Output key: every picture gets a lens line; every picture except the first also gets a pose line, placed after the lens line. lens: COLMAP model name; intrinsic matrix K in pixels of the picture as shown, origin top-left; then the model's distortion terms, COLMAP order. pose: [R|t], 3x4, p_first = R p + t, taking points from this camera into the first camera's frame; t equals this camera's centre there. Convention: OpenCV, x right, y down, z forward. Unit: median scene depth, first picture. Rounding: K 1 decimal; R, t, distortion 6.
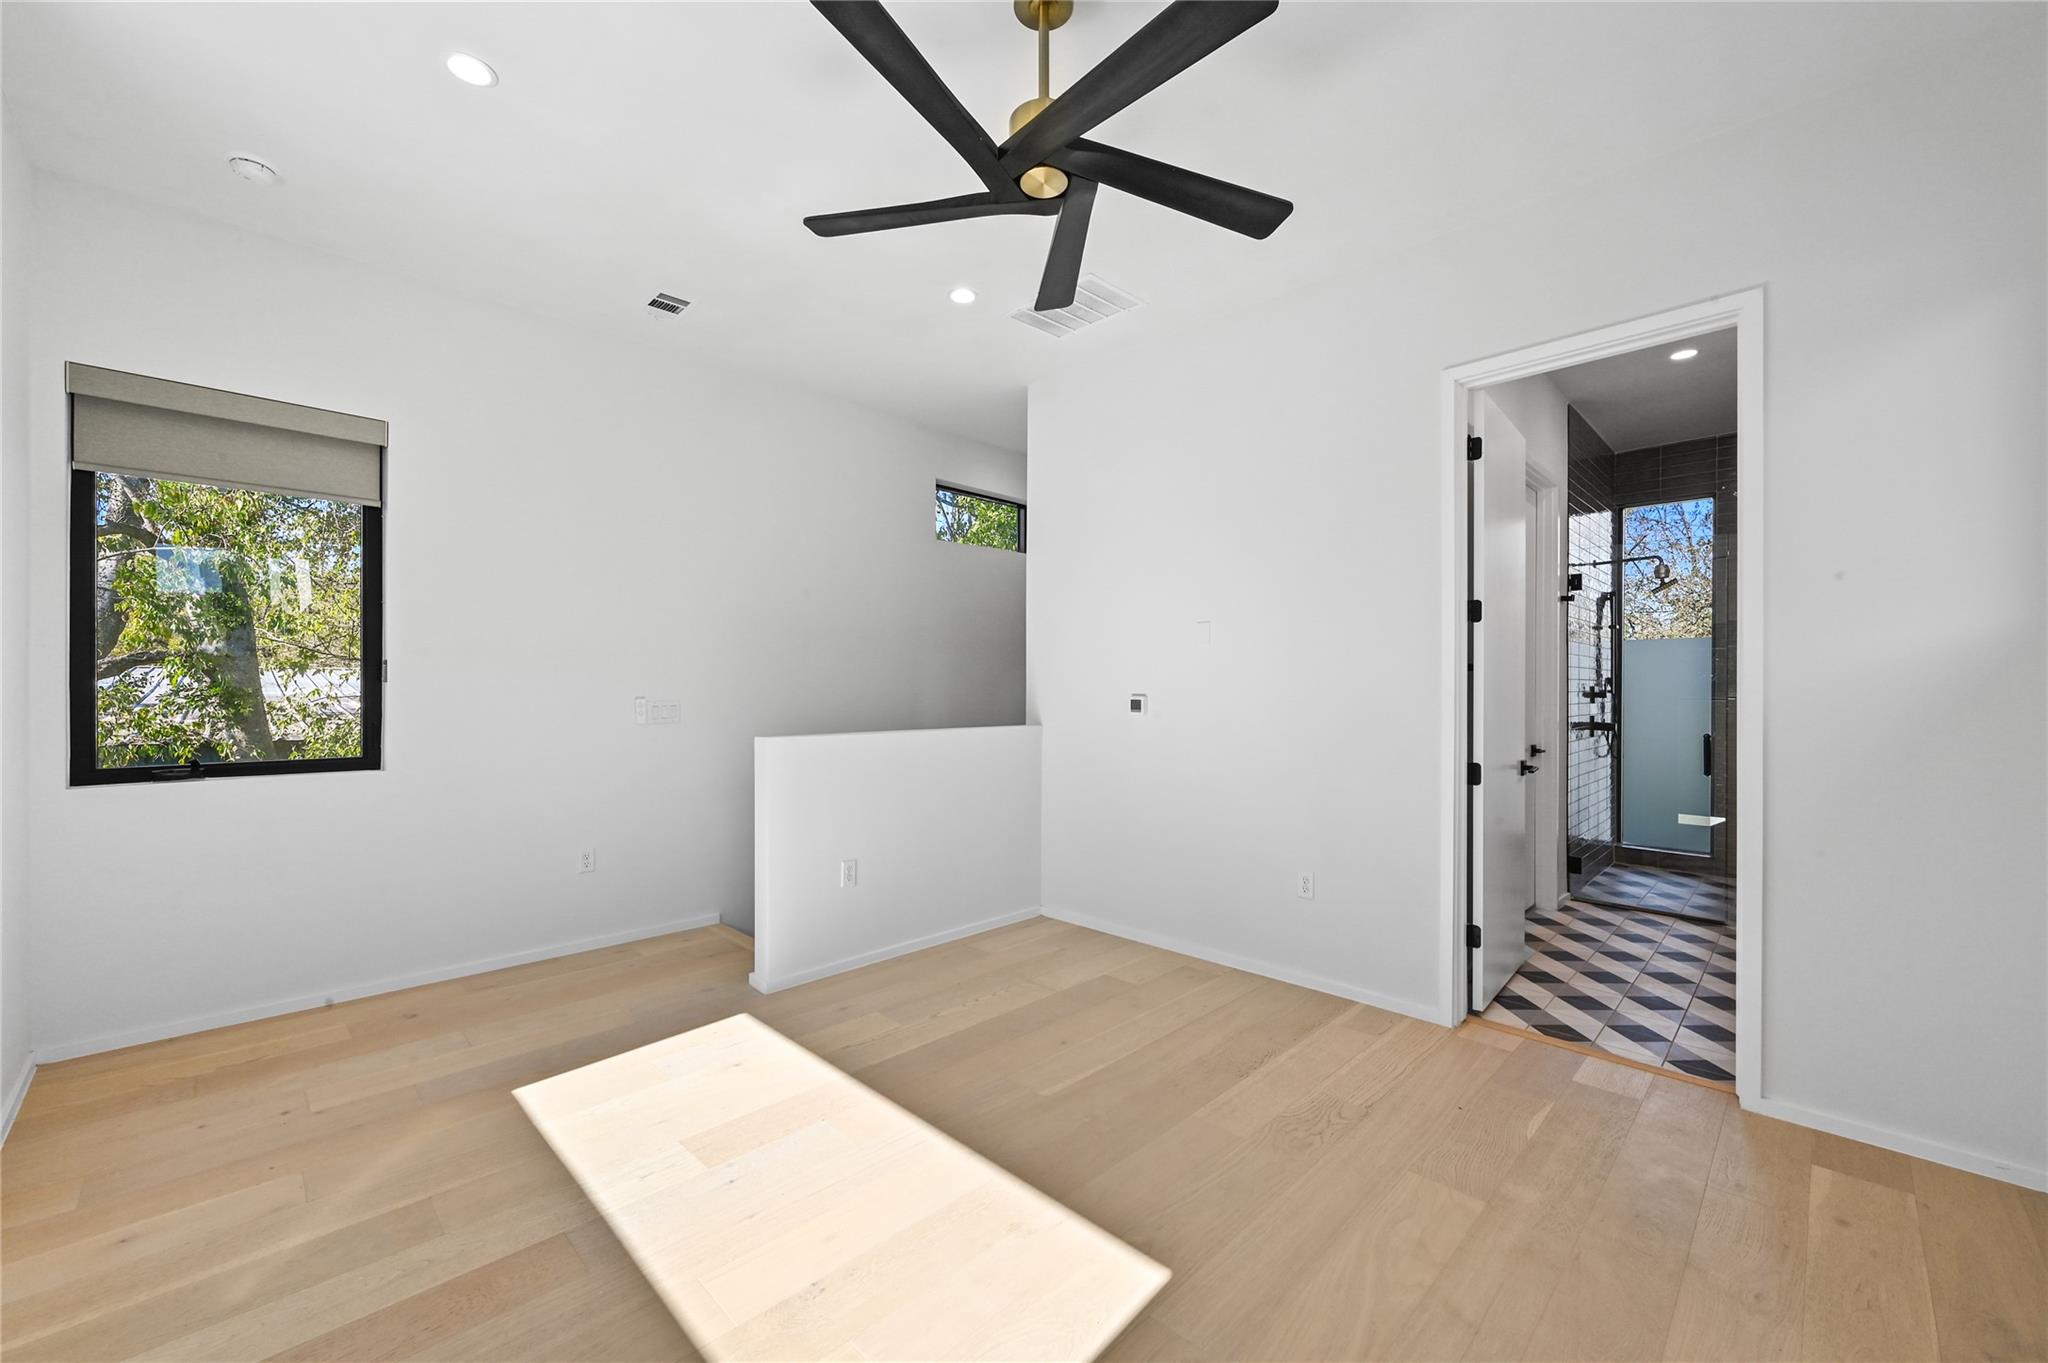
lens RADIAL K [[810.5, 0, 1010.0], [0, 810.5, 693.8], [0, 0, 1]] dist [-0.001398, 0.000803]
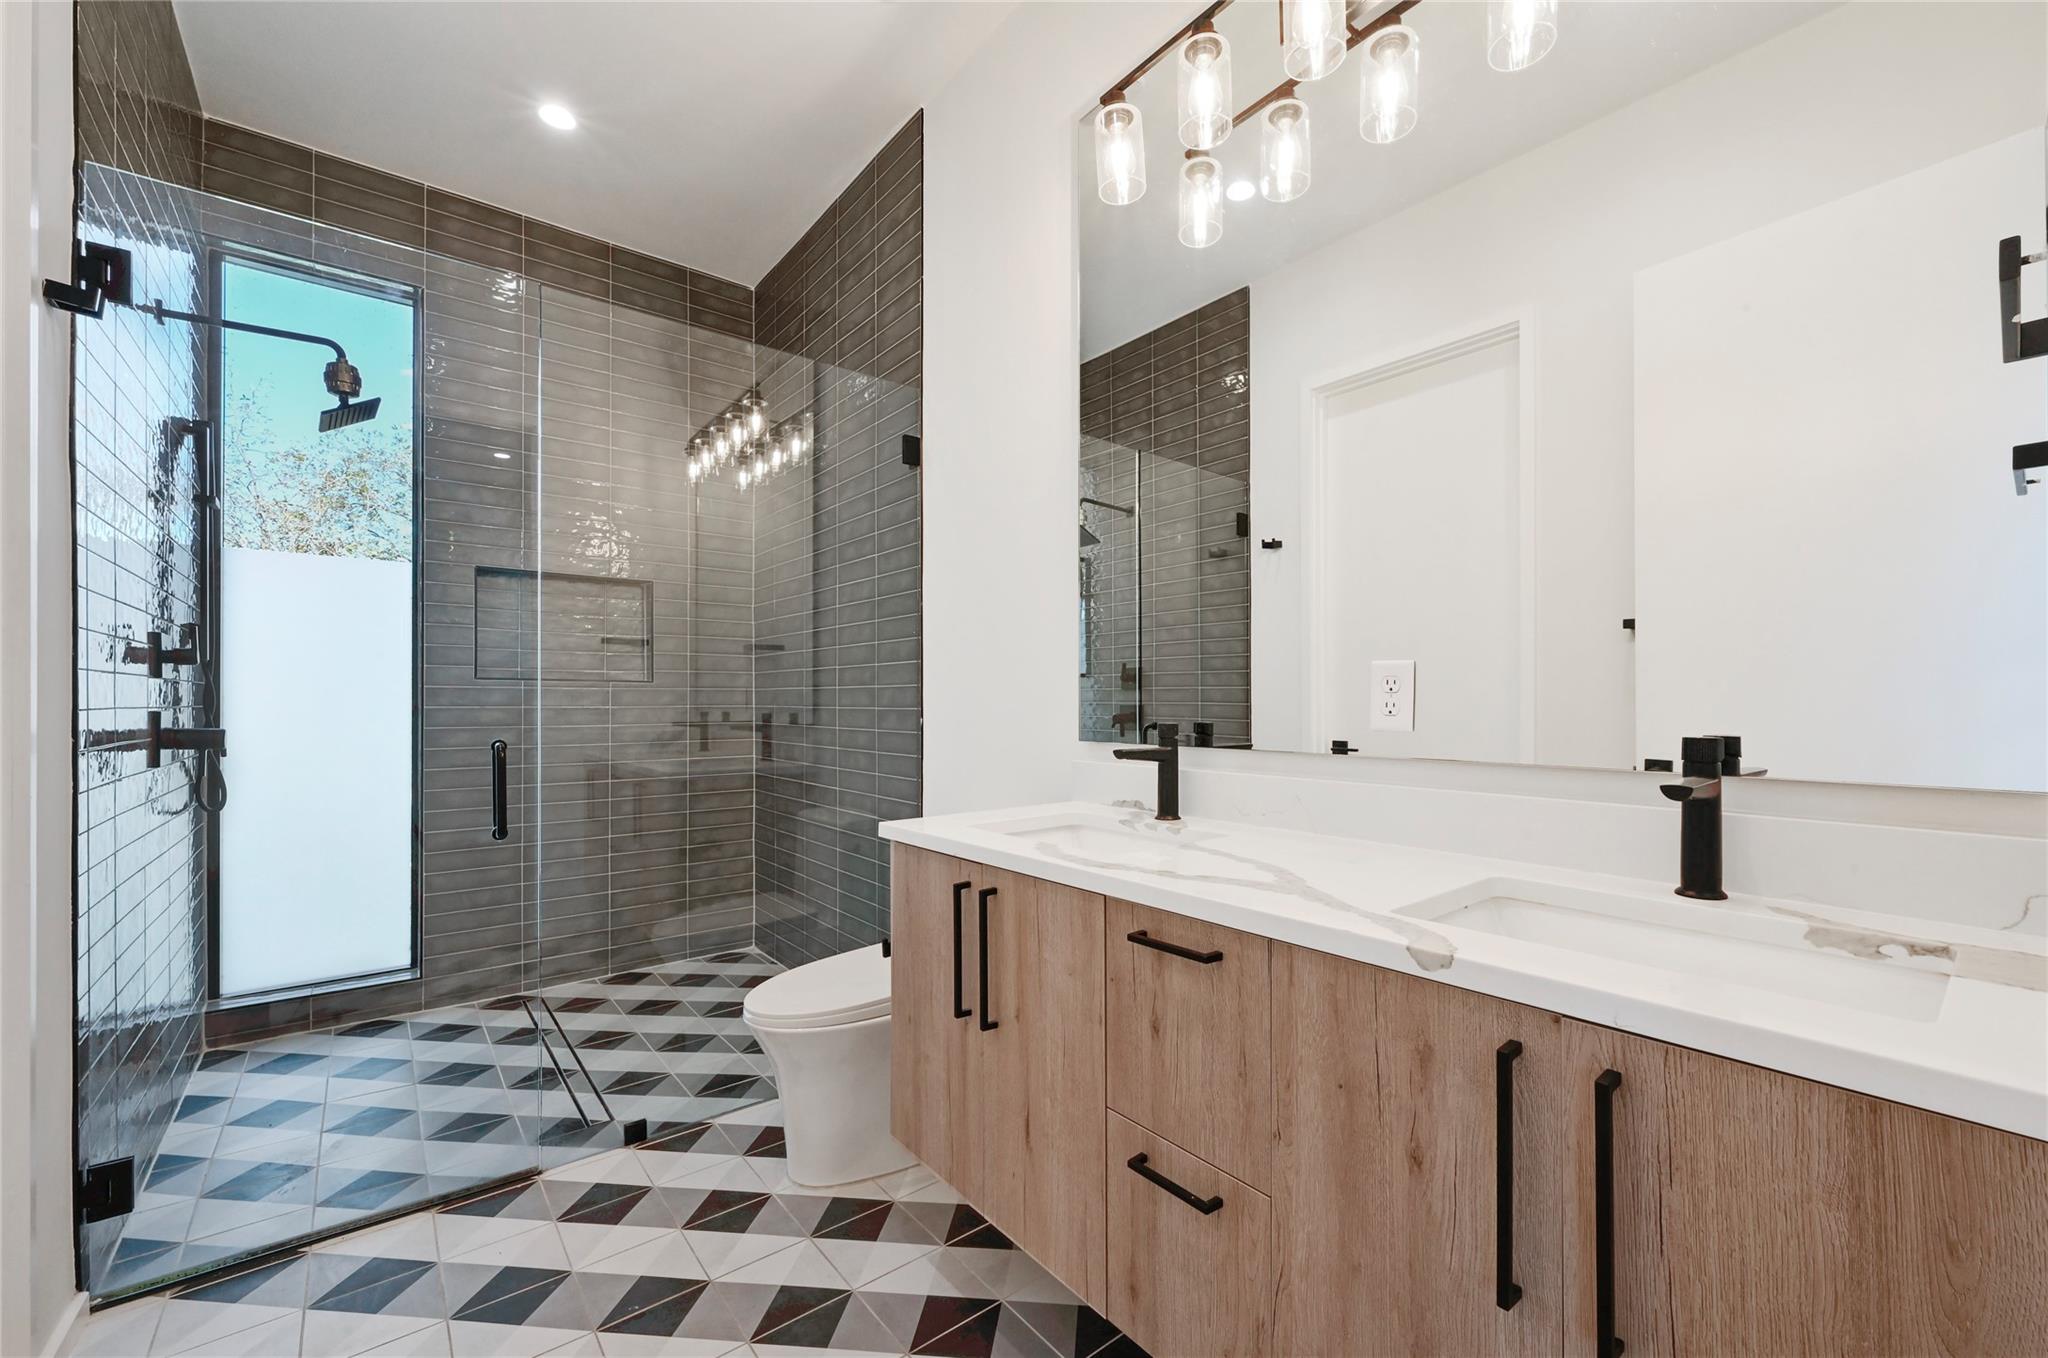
lens RADIAL K [[810.5, 0, 1018.7], [0, 810.5, 693.1], [0, 0, 1]] dist [-0.001398, 0.000803]
pose [[0.091716, 0.001915, 0.995783, 0.378164], [0.003282, 0.999992, -0.002226, 0.020484], [-0.995780, 0.003473, 0.091709, 0.560208]]
